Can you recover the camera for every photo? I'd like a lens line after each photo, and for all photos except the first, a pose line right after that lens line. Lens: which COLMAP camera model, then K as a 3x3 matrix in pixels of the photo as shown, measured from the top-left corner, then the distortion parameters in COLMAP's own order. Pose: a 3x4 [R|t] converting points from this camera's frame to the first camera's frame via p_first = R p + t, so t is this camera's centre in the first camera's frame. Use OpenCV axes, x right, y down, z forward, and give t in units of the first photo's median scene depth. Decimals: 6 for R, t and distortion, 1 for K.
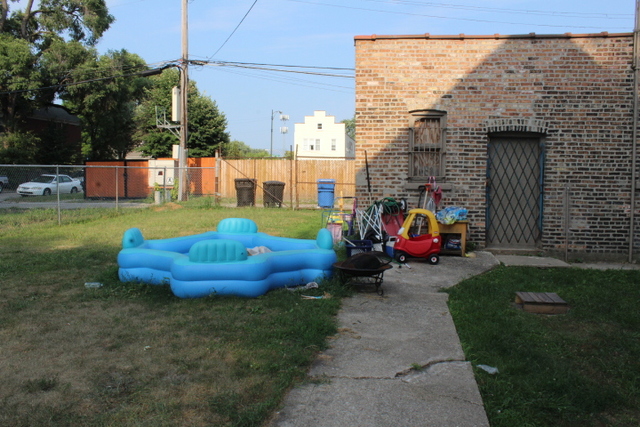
lens RADIAL K [[520.8, 0, 320.0], [0, 520.8, 213.5], [0, 0, 1]] dist [-0.168770, 0.151295]
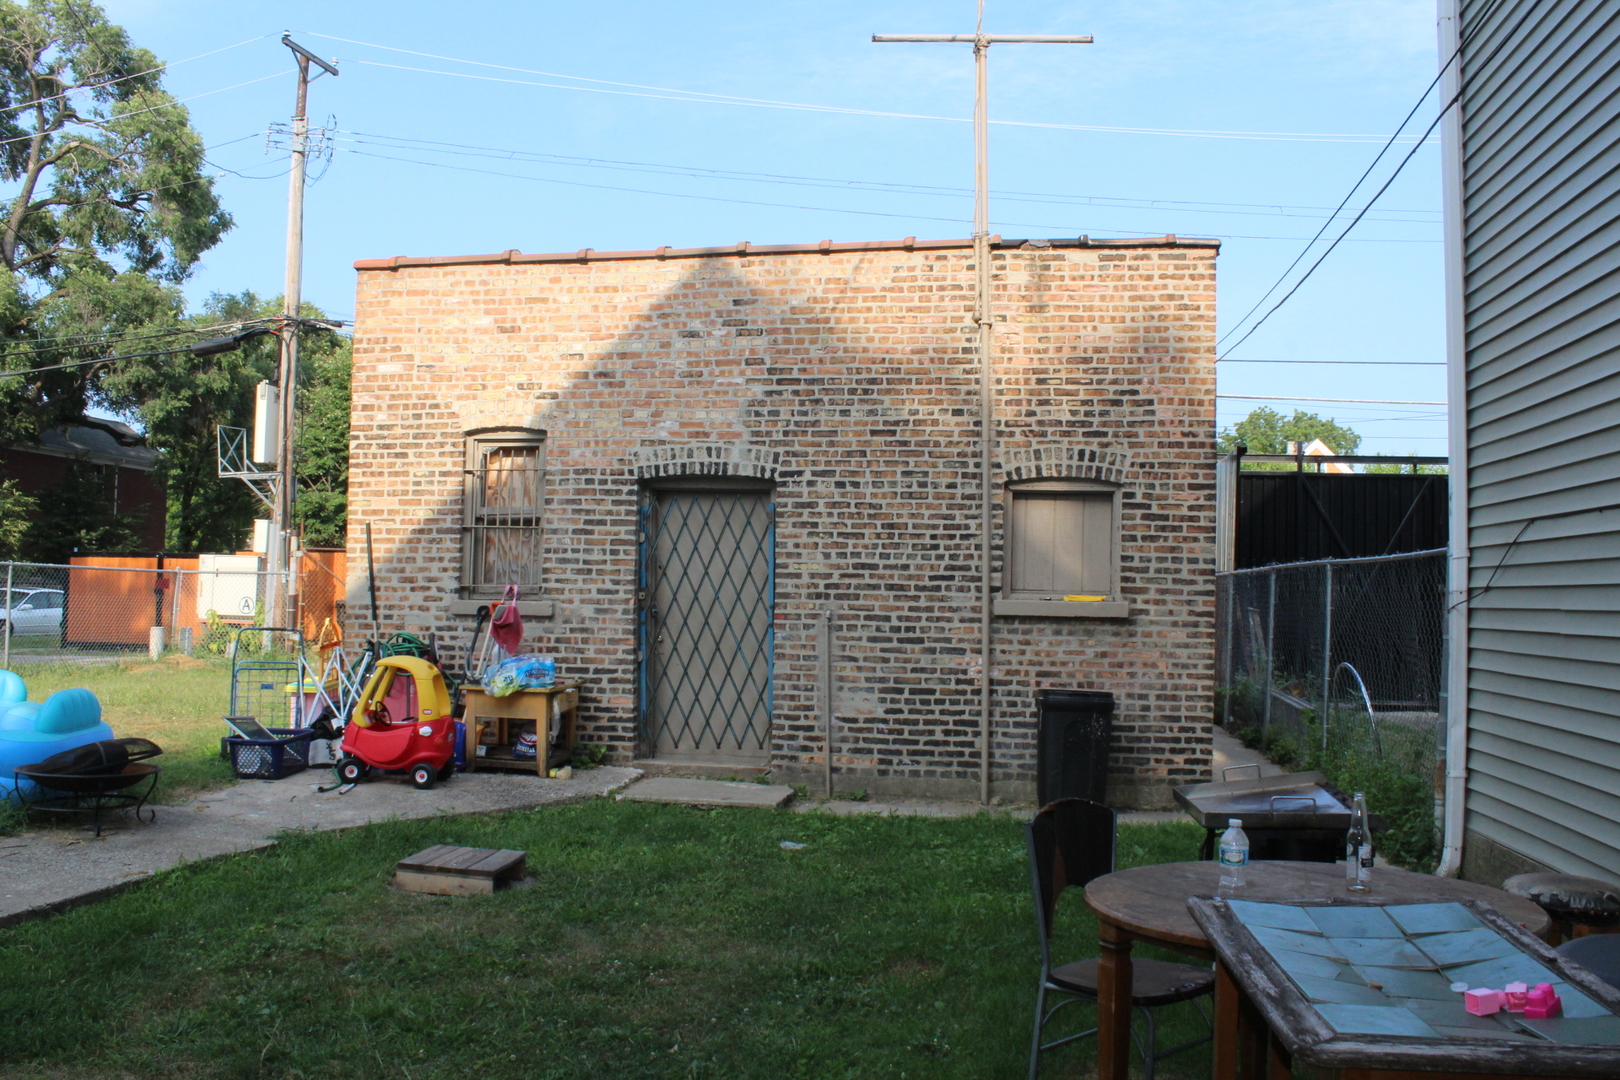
lens RADIAL K [[1318.2, 0, 810.0], [0, 1318.2, 540.0], [0, 0, 1]] dist [-0.168770, 0.151295]
pose [[0.999659, 0.008269, -0.024780, 0.502032], [-0.011326, 0.991982, -0.125867, 0.024027], [0.023540, 0.126105, 0.991738, -0.053304]]
